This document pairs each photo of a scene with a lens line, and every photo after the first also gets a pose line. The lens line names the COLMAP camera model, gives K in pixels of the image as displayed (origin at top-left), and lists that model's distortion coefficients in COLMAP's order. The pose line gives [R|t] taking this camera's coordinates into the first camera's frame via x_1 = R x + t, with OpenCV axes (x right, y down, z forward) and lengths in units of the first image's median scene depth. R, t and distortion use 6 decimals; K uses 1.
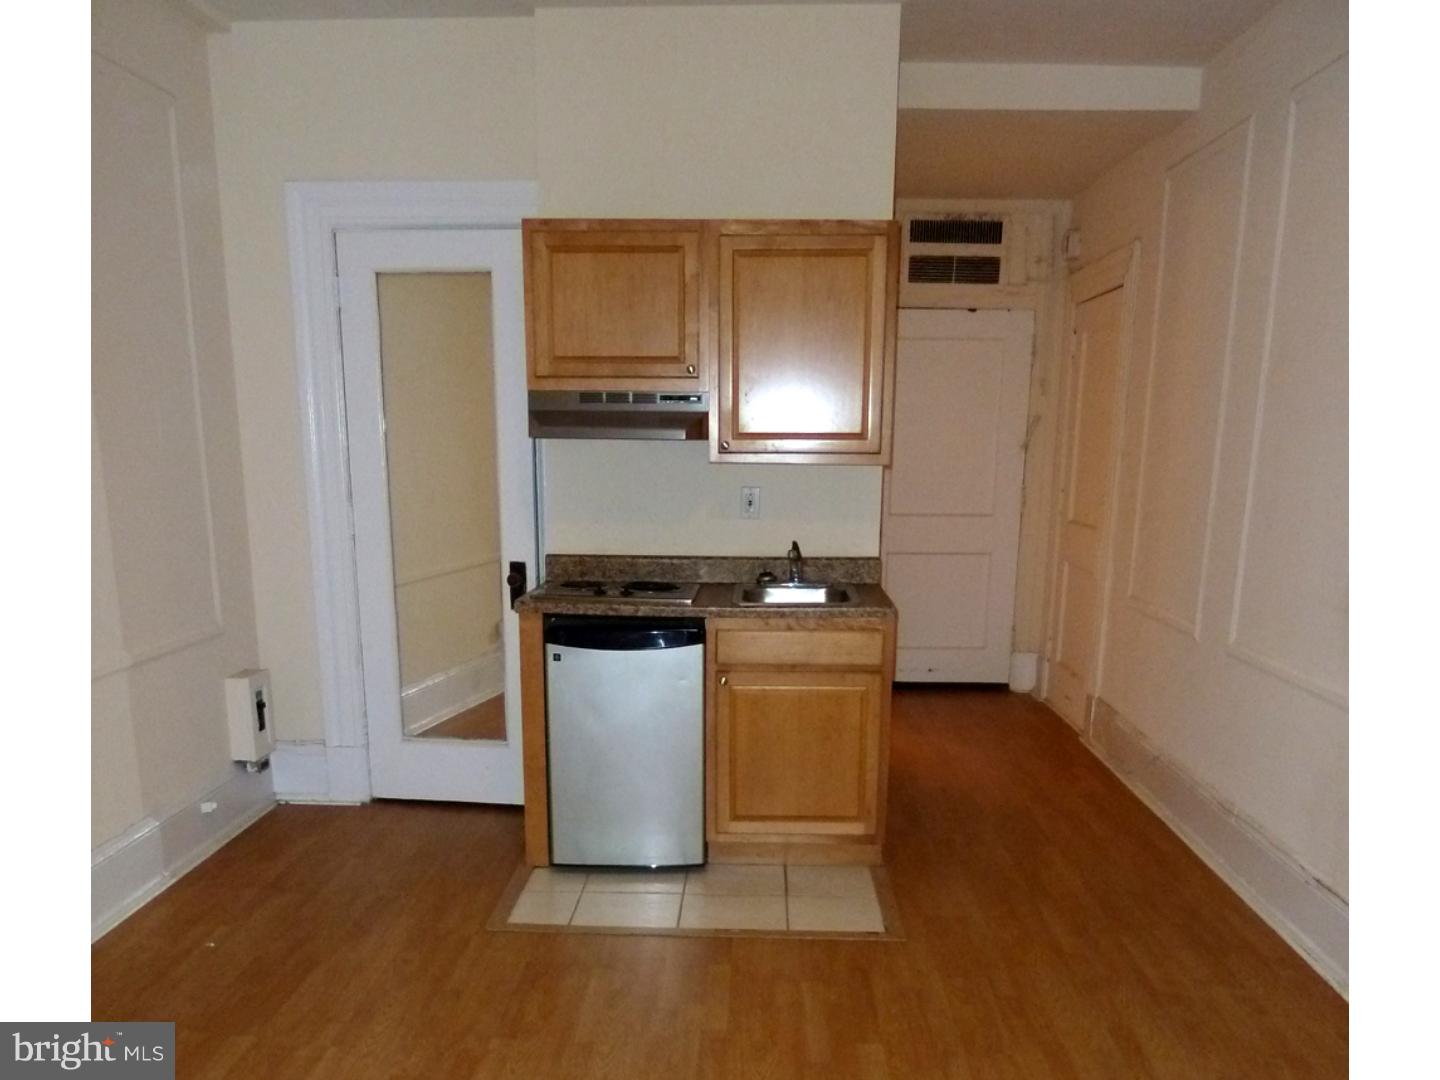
lens RADIAL K [[1263.9, 0, 706.0], [0, 1263.9, 805.5], [0, 0, 1]] dist [-0.031704, -0.001130]
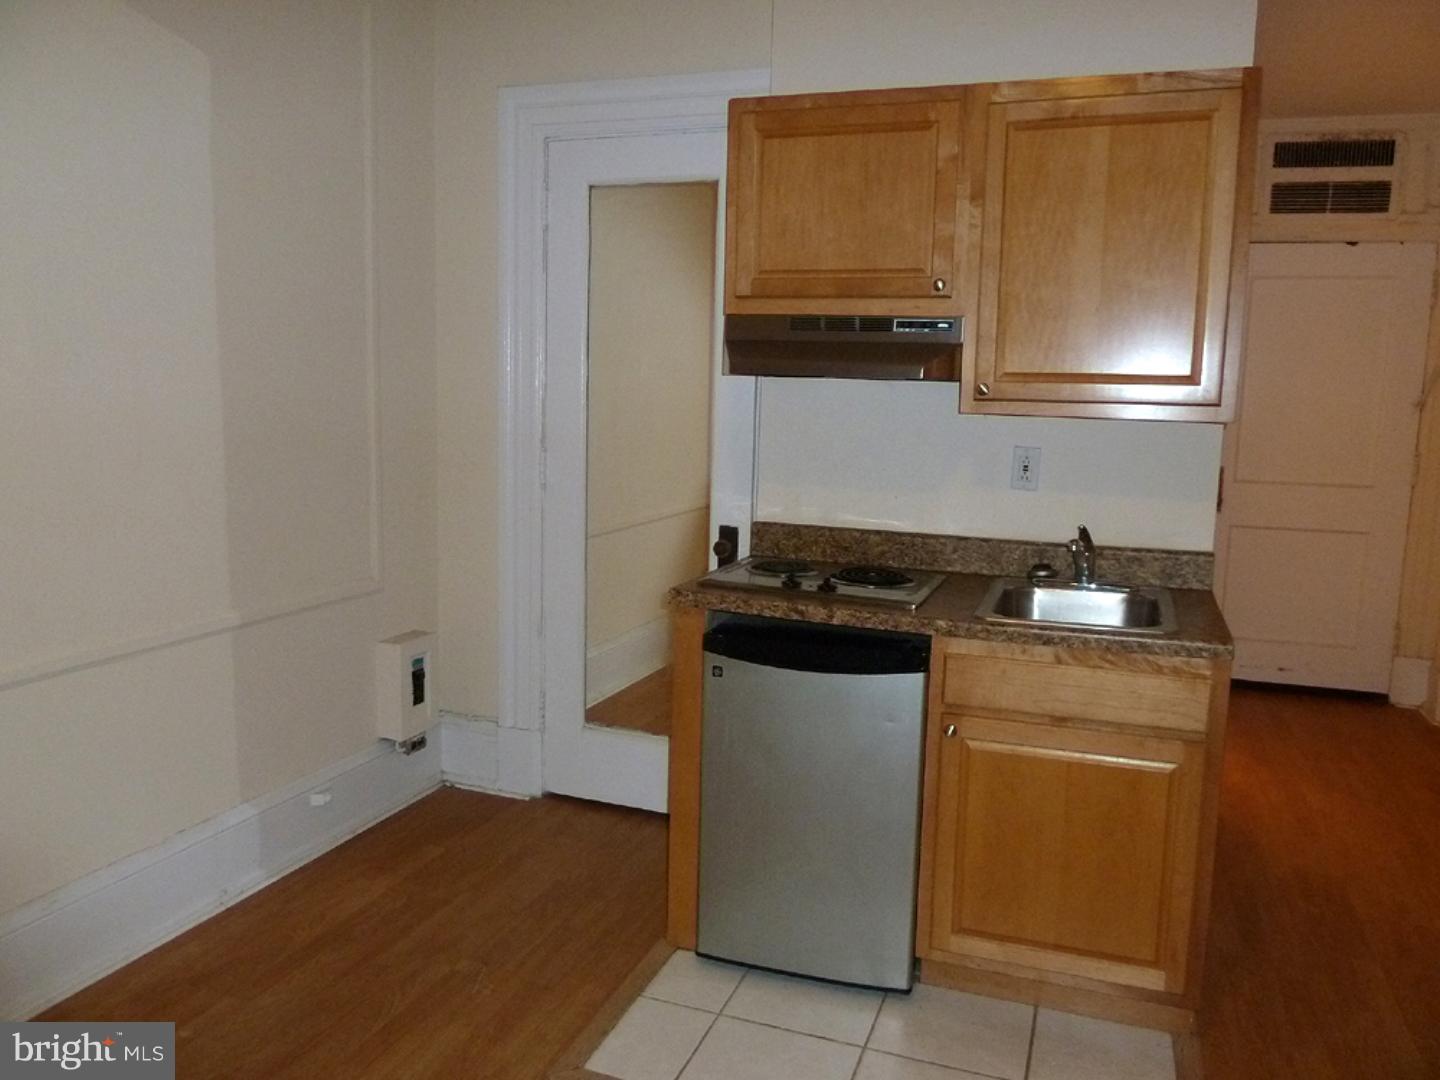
lens RADIAL K [[1083.1, 0, 724.9], [0, 1083.1, 537.3], [0, 0, 1]] dist [-0.025335, -0.007994]
pose [[0.953223, 0.060086, -0.296234, 0.060927], [-0.103437, 0.985717, -0.132904, -0.107083], [0.284018, 0.157329, 0.945823, 0.394161]]
